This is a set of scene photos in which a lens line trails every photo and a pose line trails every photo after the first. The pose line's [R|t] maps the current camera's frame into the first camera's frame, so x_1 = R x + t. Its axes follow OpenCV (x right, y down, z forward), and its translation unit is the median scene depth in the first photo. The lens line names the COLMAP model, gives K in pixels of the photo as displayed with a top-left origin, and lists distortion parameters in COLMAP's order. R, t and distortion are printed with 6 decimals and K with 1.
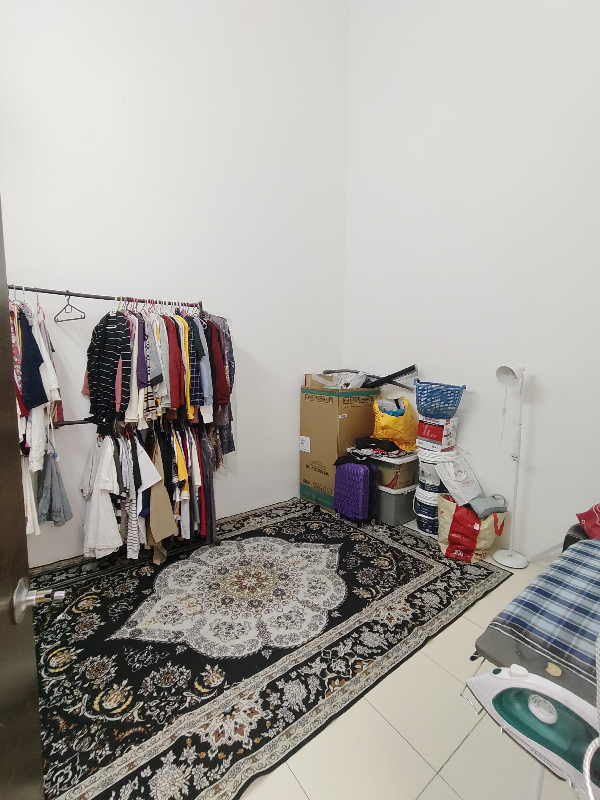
lens RADIAL K [[362.1, 0, 301.2], [0, 362.1, 401.3], [0, 0, 1]] dist [-0.004681, 0.000414]
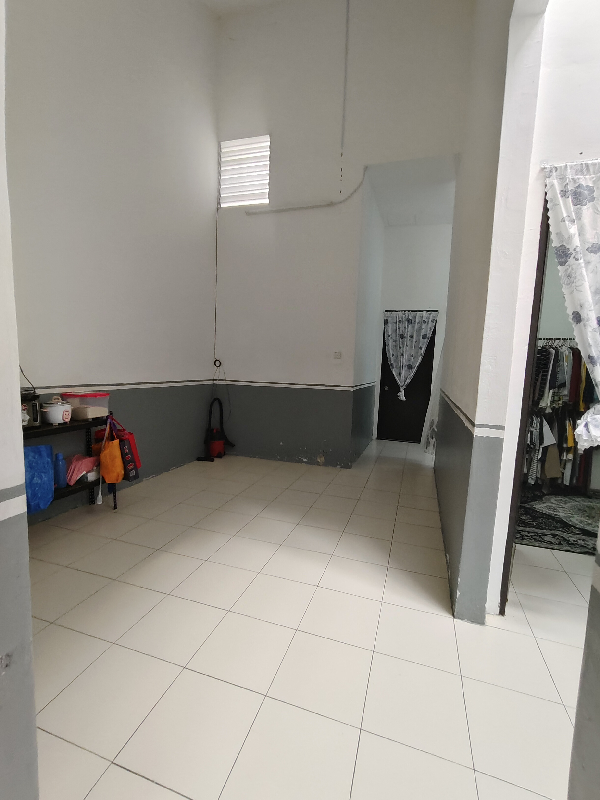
lens RADIAL K [[362.1, 0, 299.1], [0, 362.1, 419.0], [0, 0, 1]] dist [-0.004681, 0.000414]
pose [[0.566301, 0.112751, -0.816450, 0.318832], [-0.113885, 0.991801, 0.057975, 0.143661], [0.816292, 0.060150, 0.574499, -1.010425]]
